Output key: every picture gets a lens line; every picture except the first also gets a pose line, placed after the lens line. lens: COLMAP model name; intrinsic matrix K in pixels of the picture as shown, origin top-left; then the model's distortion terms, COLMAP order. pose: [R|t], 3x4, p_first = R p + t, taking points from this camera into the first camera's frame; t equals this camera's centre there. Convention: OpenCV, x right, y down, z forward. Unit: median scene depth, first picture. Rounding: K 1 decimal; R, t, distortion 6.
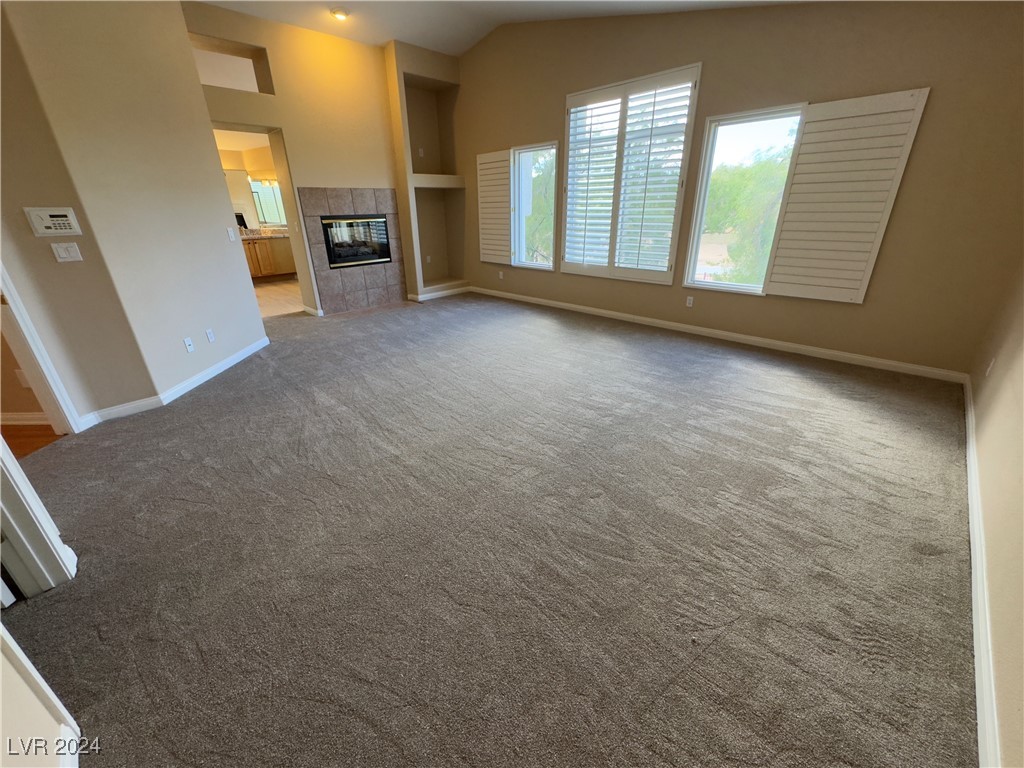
lens RADIAL K [[408.1, 0, 509.3], [0, 408.1, 385.2], [0, 0, 1]] dist [0.001908, 0.000131]
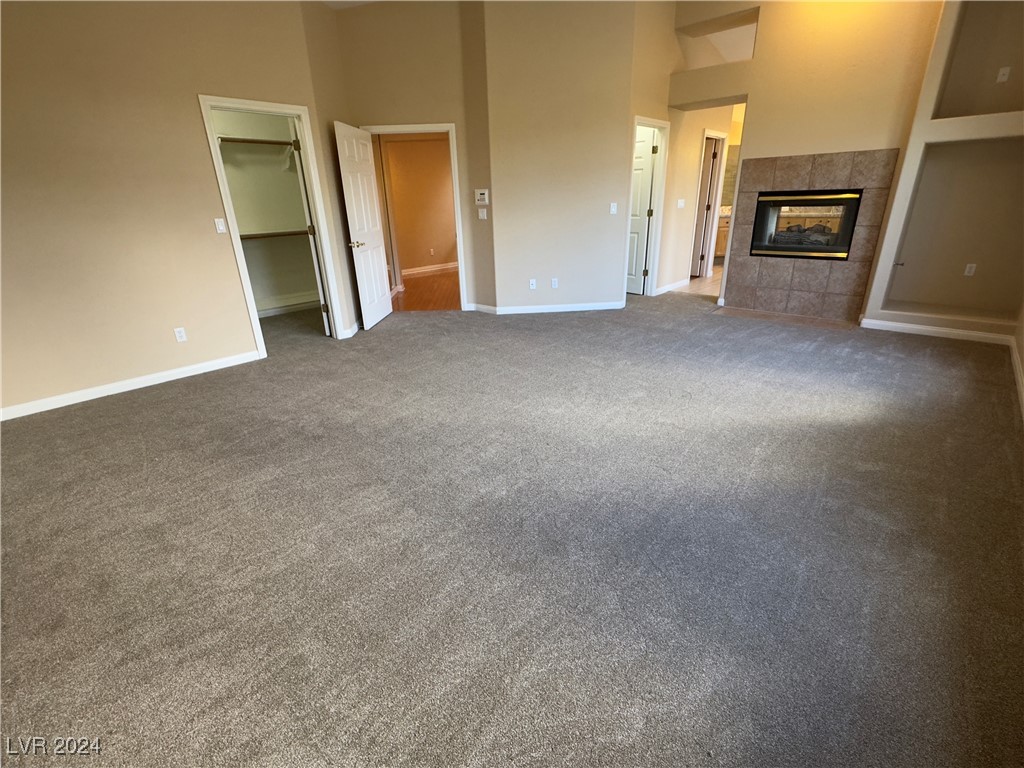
lens RADIAL K [[471.0, 0, 512.7], [0, 471.0, 386.5], [0, 0, 1]] dist [-0.002363, -0.000012]
pose [[0.047390, 0.385384, -0.921539, 0.548680], [-0.375774, 0.861681, 0.341027, -0.208005], [0.925499, 0.330129, 0.185653, 0.481461]]
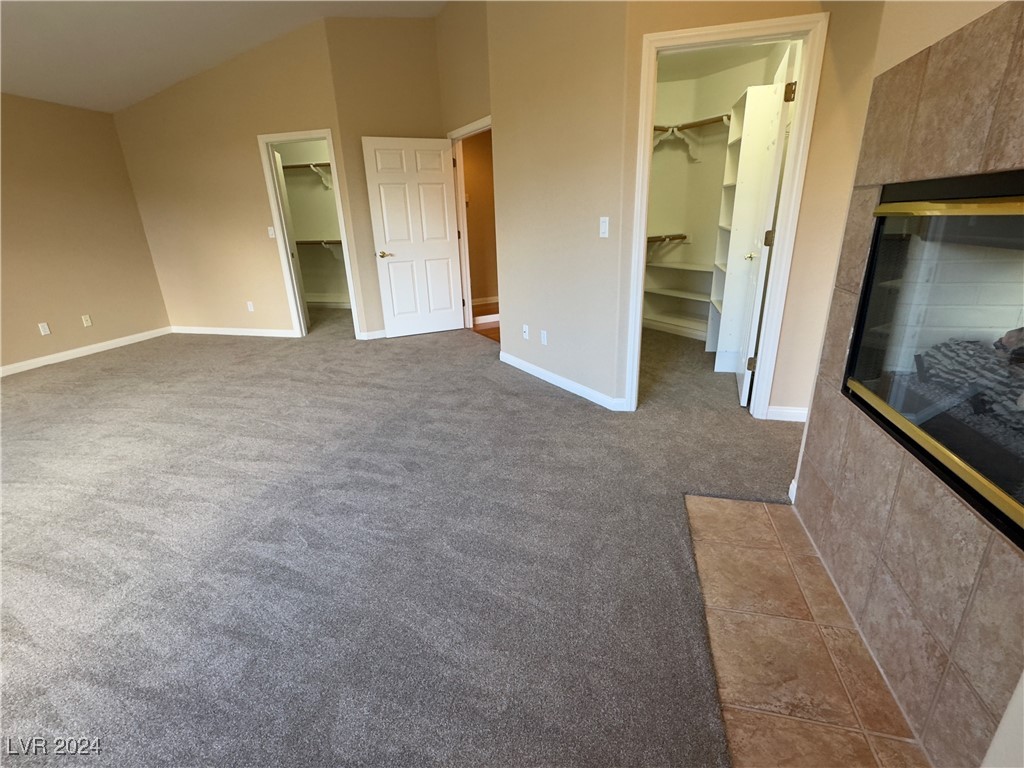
lens RADIAL K [[471.0, 0, 510.5], [0, 471.0, 382.3], [0, 0, 1]] dist [-0.002363, -0.000012]
pose [[-0.855333, 0.211075, -0.473131, -0.125000], [-0.165975, 0.753468, 0.636191, -0.460677], [0.490773, 0.622683, -0.609432, 1.118221]]
